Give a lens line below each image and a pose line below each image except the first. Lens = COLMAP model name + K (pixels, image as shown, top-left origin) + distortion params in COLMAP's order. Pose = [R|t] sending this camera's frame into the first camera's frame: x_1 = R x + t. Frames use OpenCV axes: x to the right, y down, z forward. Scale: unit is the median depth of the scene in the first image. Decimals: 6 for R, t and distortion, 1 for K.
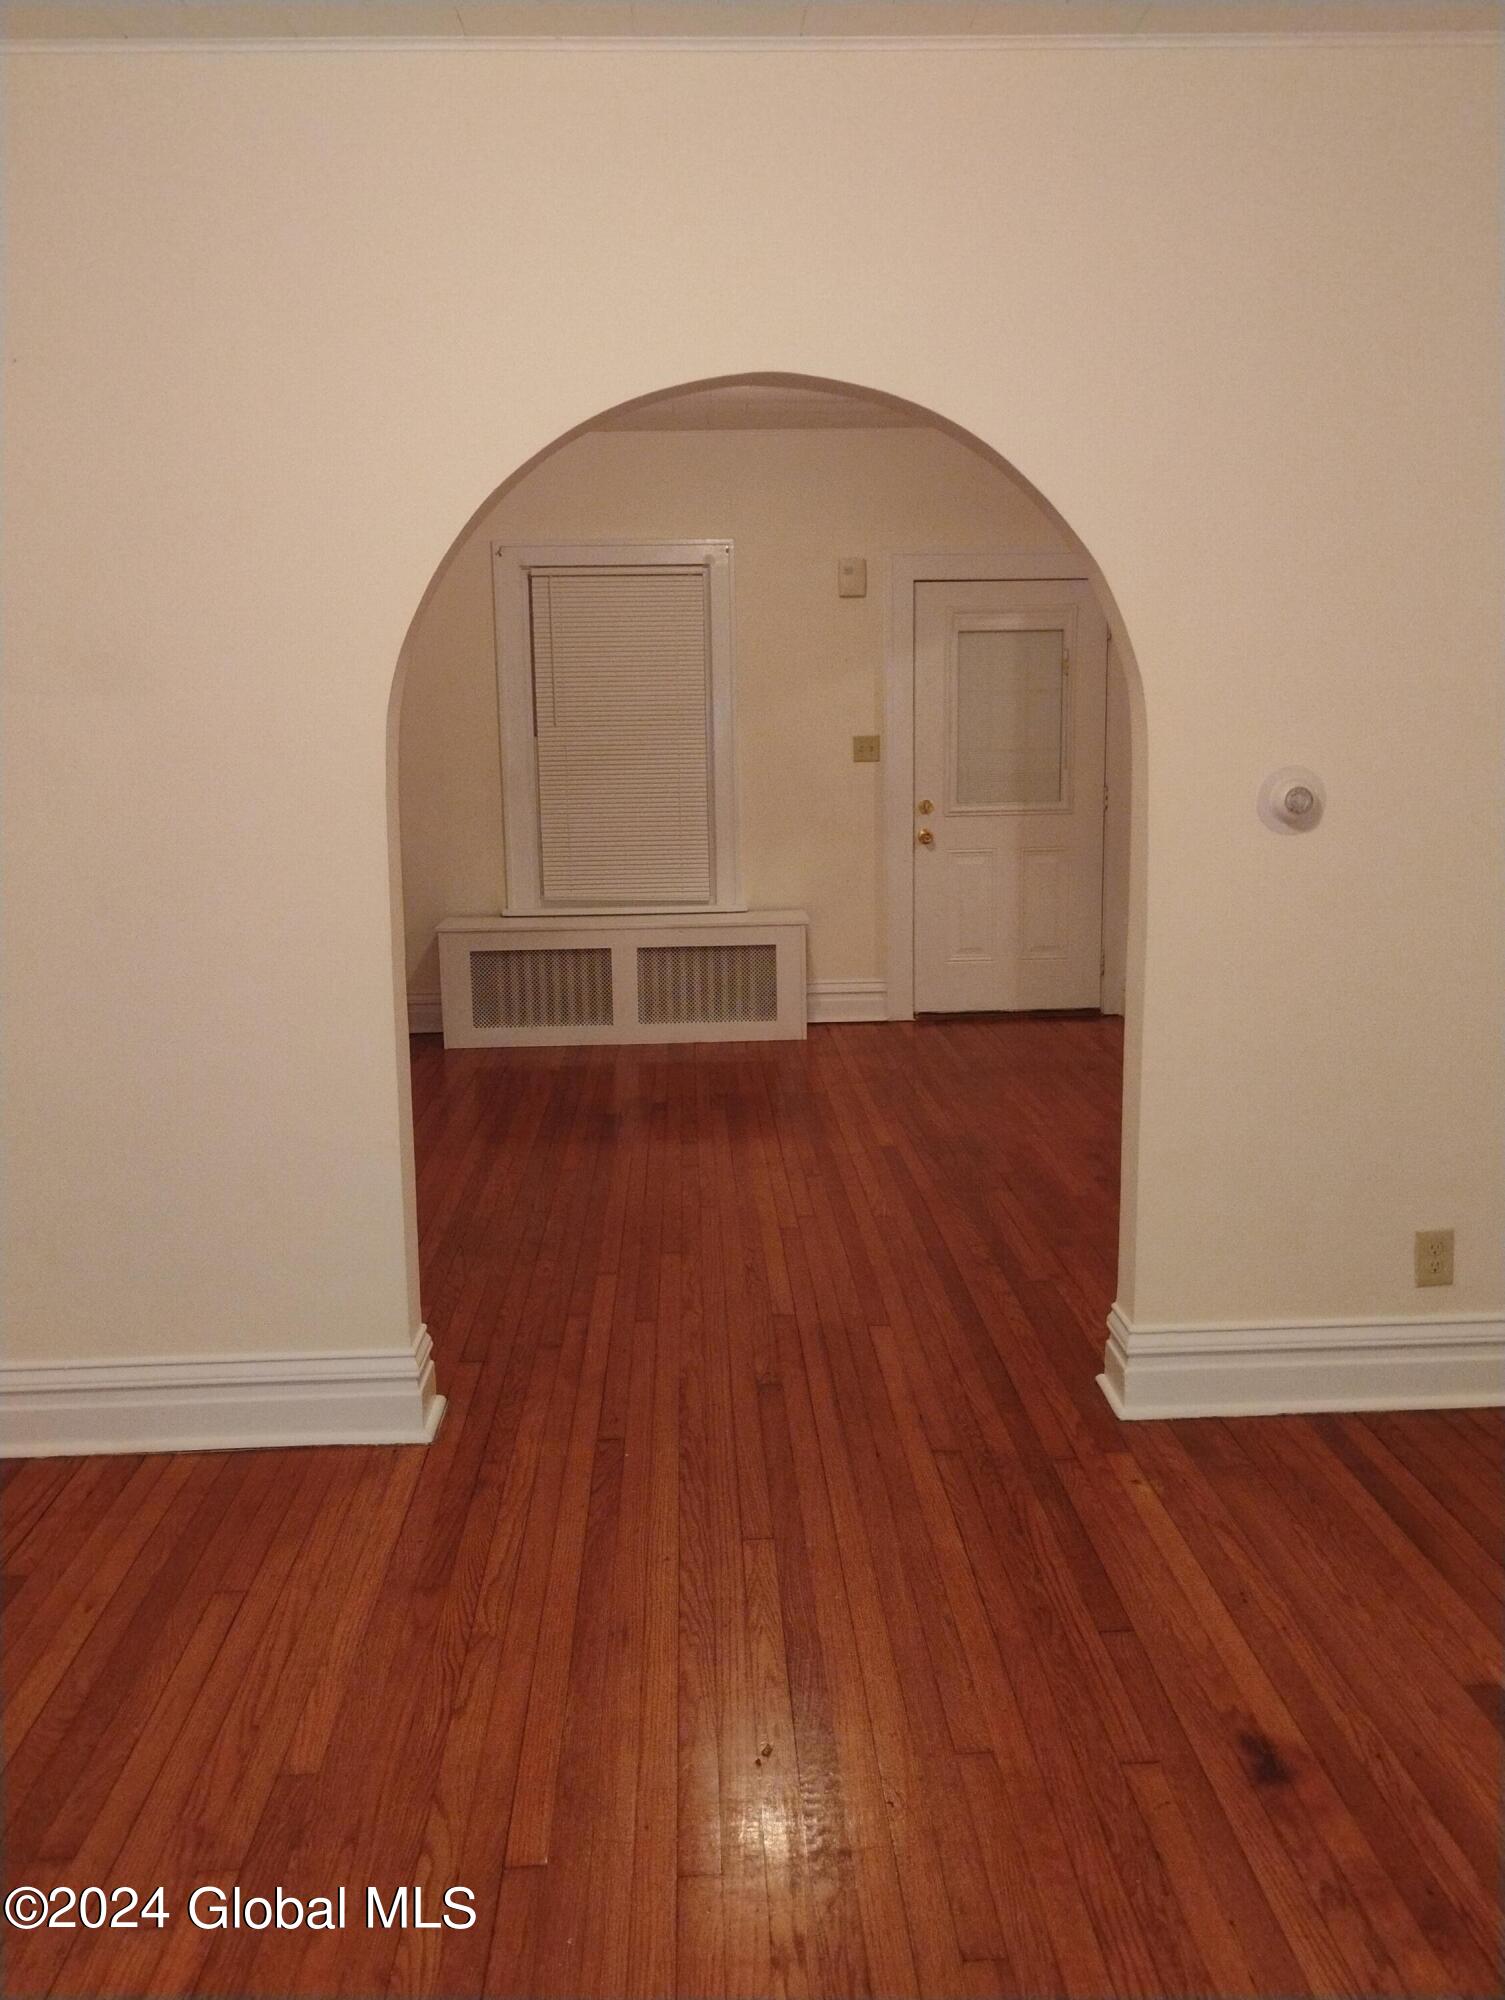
lens RADIAL K [[1670.7, 0, 759.1], [0, 1670.7, 1004.3], [0, 0, 1]] dist [0.048892, -0.062082]
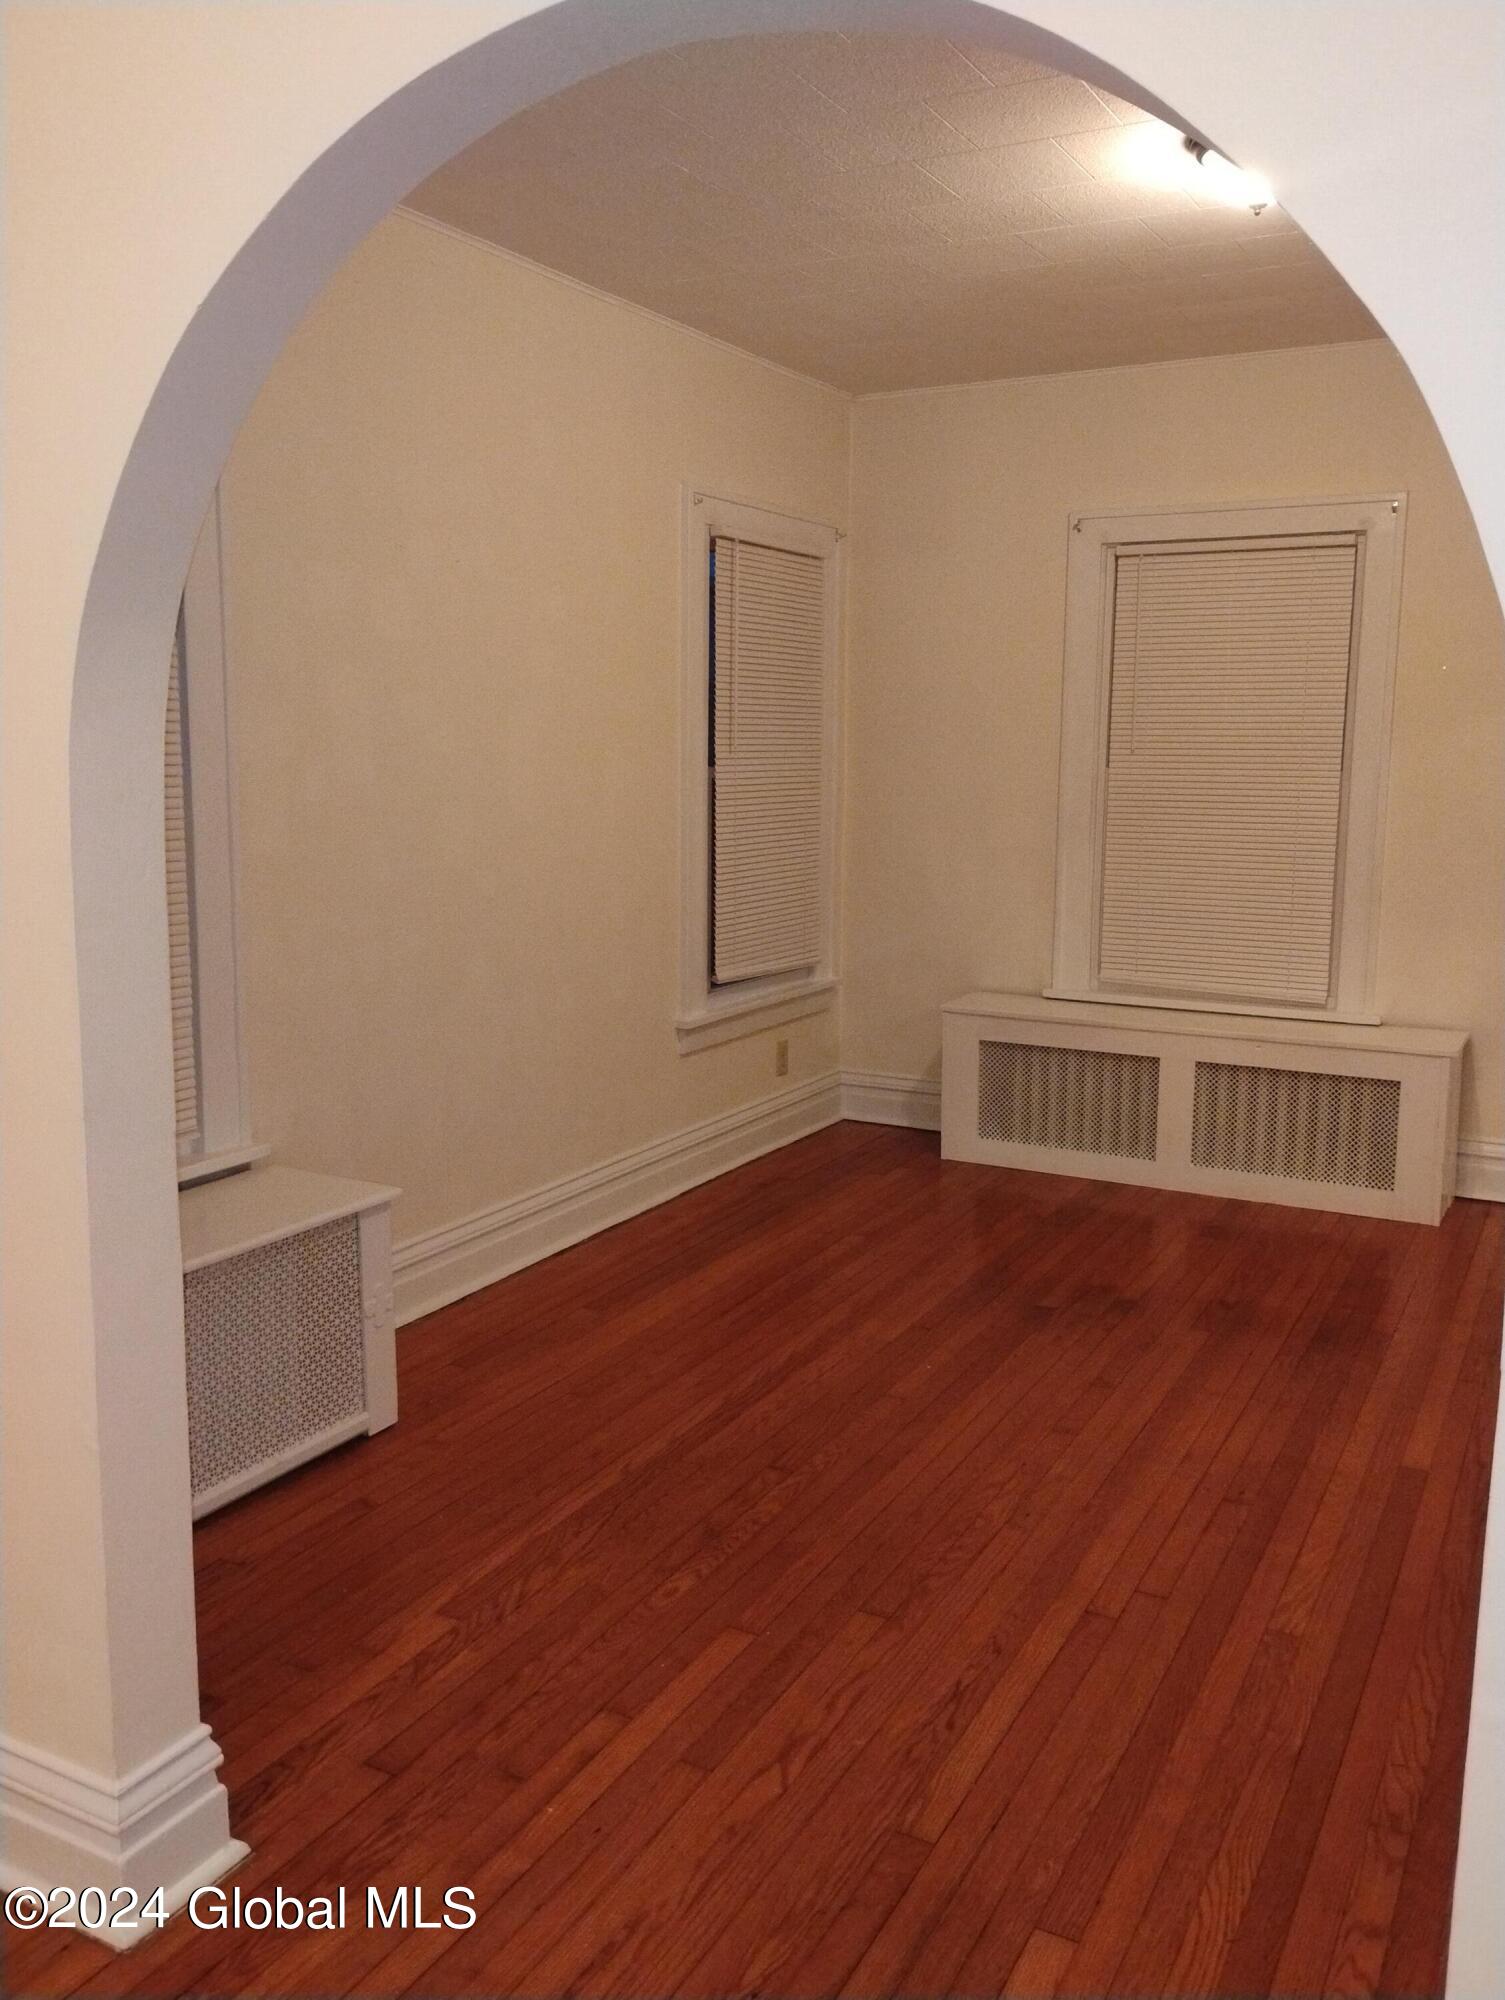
lens RADIAL K [[1670.7, 0, 747.7], [0, 1670.7, 995.0], [0, 0, 1]] dist [0.048892, -0.062082]
pose [[0.860088, 0.101500, -0.499947, 0.119376], [-0.111240, 0.993739, 0.010378, -0.048062], [0.497870, 0.046688, 0.865994, 0.270483]]
